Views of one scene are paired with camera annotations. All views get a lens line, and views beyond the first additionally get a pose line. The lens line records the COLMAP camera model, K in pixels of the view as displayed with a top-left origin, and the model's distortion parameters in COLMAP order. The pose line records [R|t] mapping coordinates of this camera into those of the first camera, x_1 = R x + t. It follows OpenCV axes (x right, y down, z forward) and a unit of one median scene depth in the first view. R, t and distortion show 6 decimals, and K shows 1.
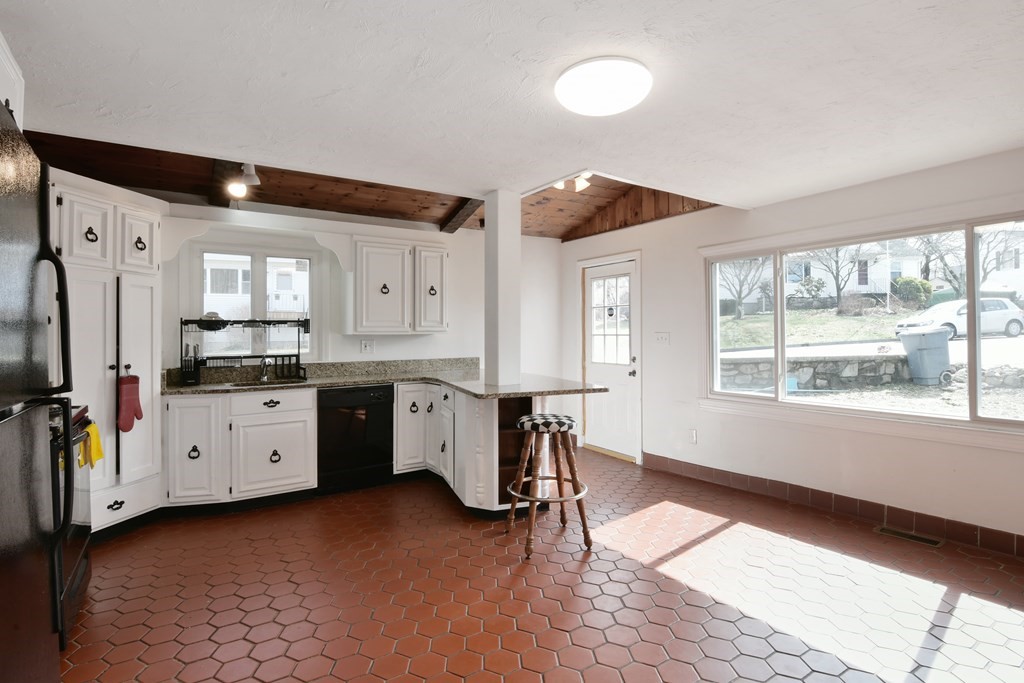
lens RADIAL K [[493.2, 0, 513.3], [0, 493.2, 326.9], [0, 0, 1]] dist [-0.022178, -0.000267]
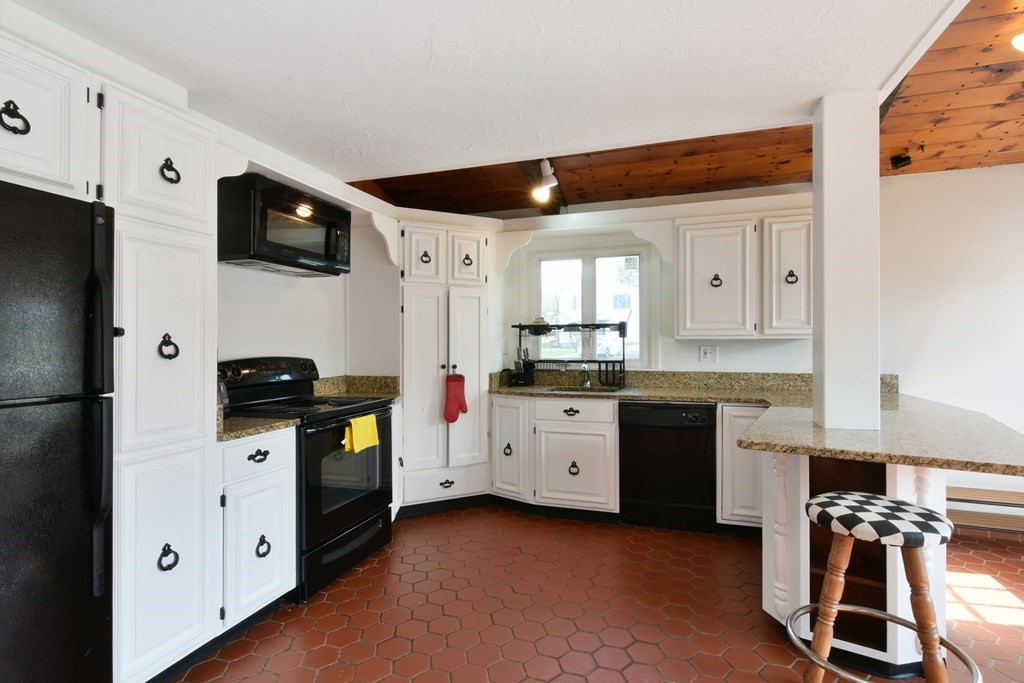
lens RADIAL K [[497.2, 0, 516.3], [0, 497.2, 331.4], [0, 0, 1]] dist [0.000980, -0.000449]
pose [[0.613674, -0.007481, -0.789524, 0.187795], [0.012317, 0.999924, 0.000099, -0.000897], [0.789463, -0.009786, 0.613720, 0.301880]]
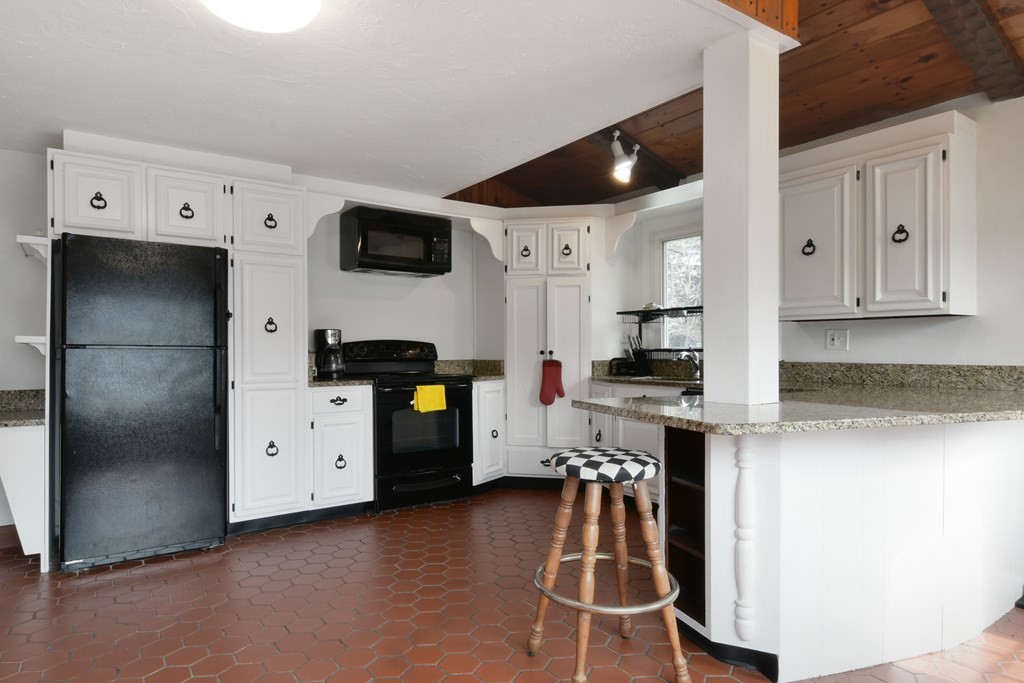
lens RADIAL K [[606.0, 0, 512.0], [0, 606.0, 341.5], [0, 0, 1]] dist [0.001729, -0.000566]
pose [[0.021552, -0.003546, -0.999761, 0.577745], [0.018469, 0.999824, -0.003148, 0.044414], [0.999597, -0.018397, 0.021613, 0.679421]]
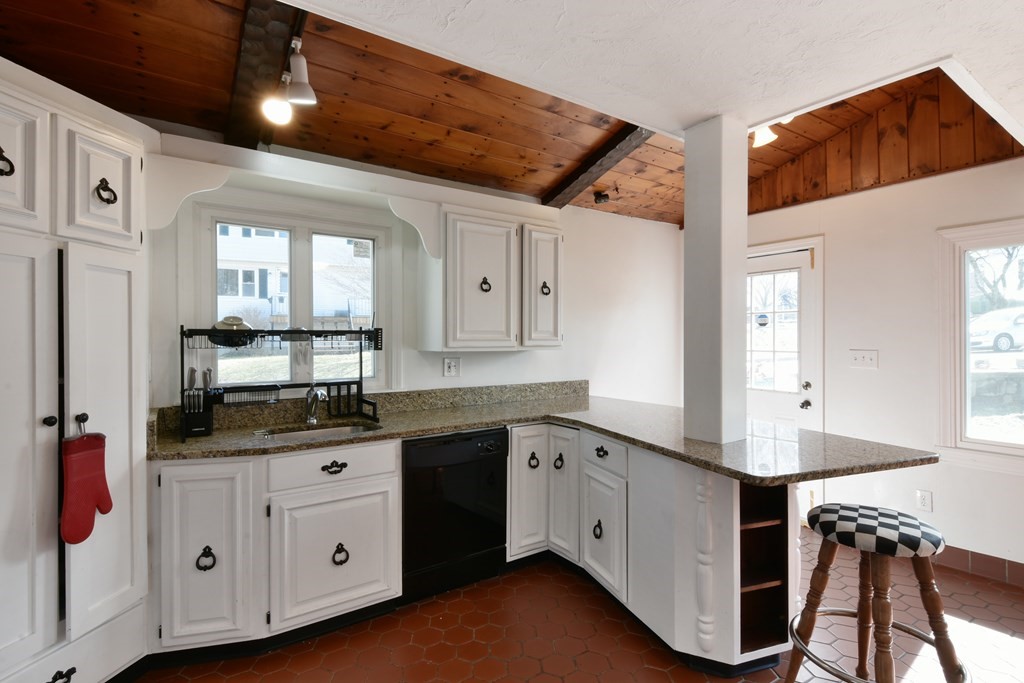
lens RADIAL K [[494.4, 0, 519.4], [0, 494.4, 341.5], [0, 0, 1]] dist [0.000553, -0.001013]
pose [[0.999930, 0.007254, 0.009326, -0.249137], [-0.007420, 0.999814, 0.017828, -0.012233], [-0.009195, -0.017896, 0.999798, 0.355977]]
